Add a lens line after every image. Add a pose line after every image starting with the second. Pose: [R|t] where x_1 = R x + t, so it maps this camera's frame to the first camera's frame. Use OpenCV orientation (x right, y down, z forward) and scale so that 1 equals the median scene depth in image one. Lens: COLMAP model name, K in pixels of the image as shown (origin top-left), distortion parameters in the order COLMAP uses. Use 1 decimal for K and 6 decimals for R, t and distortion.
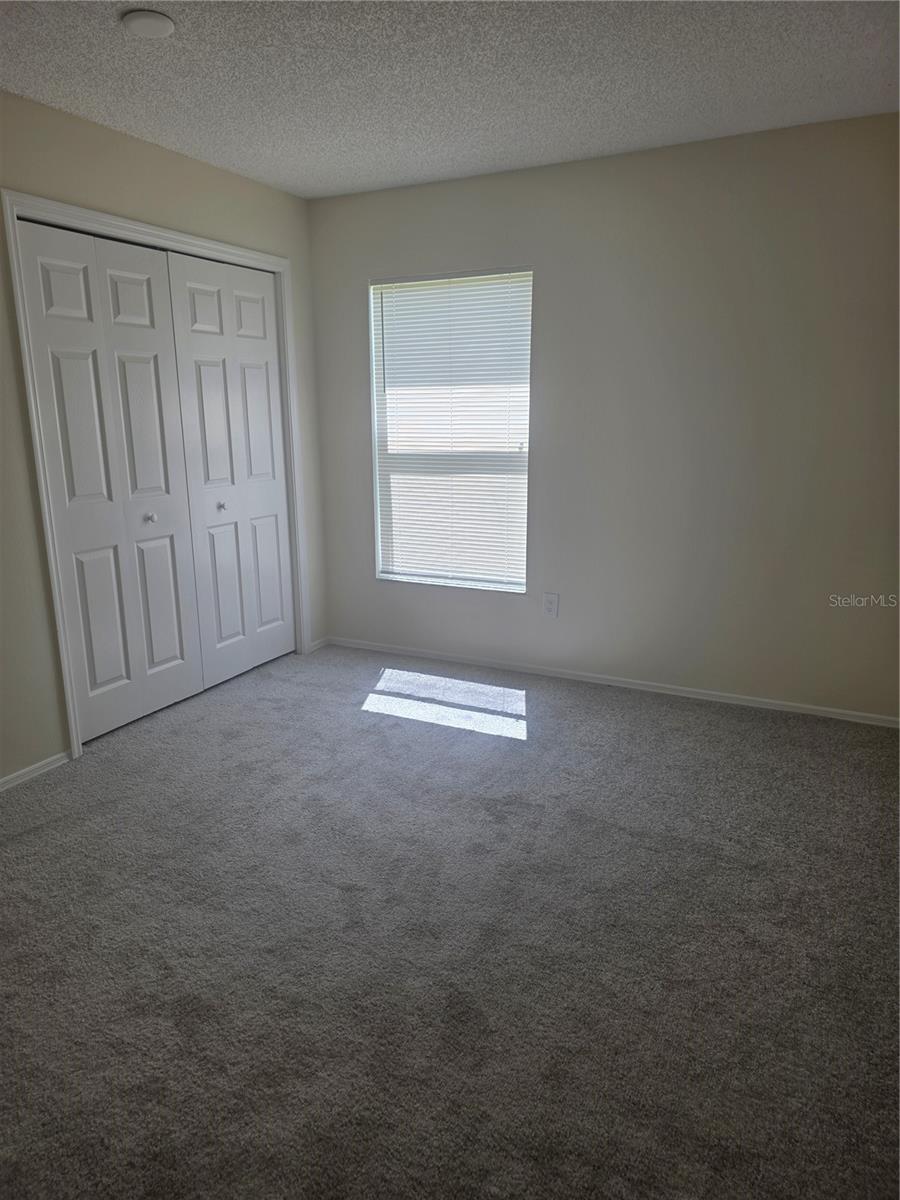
lens RADIAL K [[781.3, 0, 446.4], [0, 781.3, 603.1], [0, 0, 1]] dist [0.047700, -0.043939]
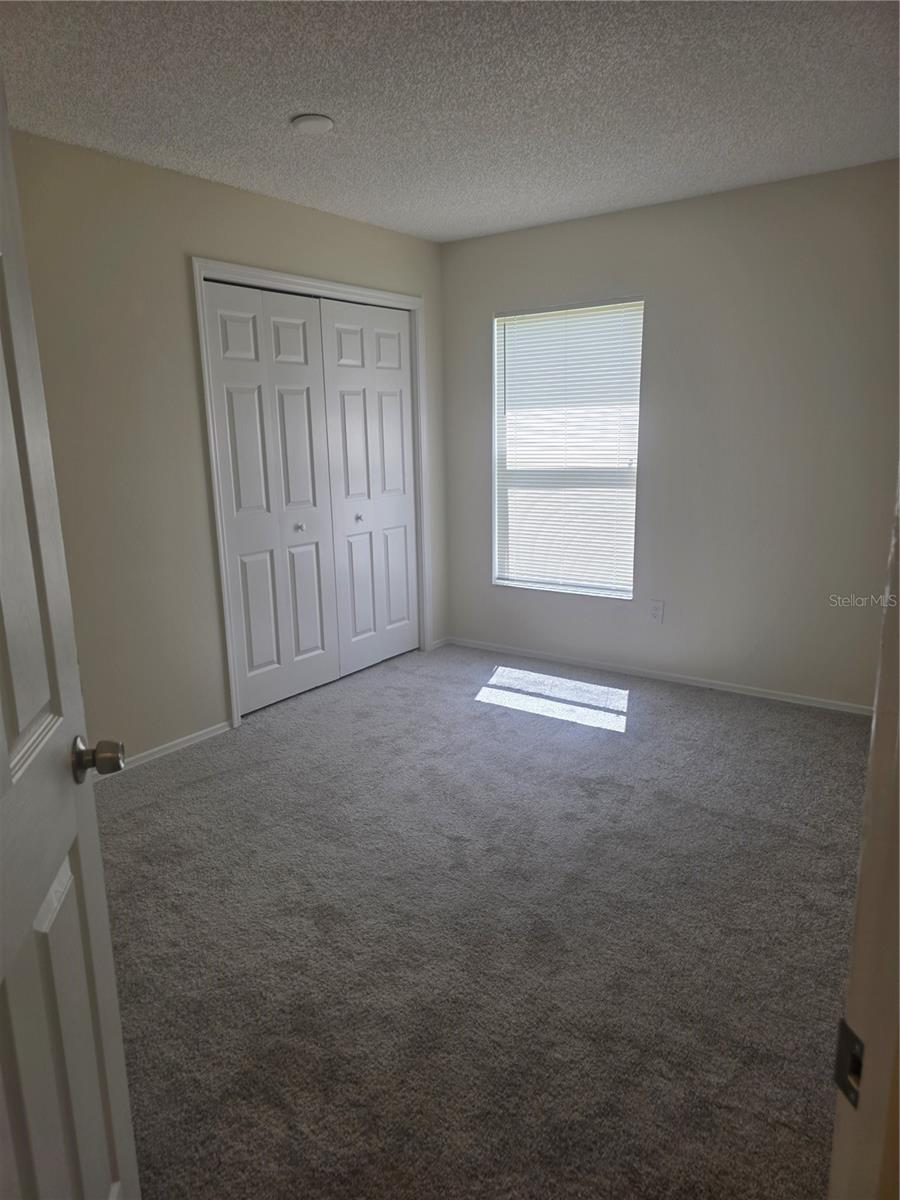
lens RADIAL K [[781.3, 0, 451.0], [0, 781.3, 608.3], [0, 0, 1]] dist [0.047700, -0.043939]
pose [[0.987469, 0.022485, -0.156206, 0.030748], [-0.024496, 0.999640, -0.010965, 0.020632], [0.155903, 0.014654, 0.987664, -0.116630]]
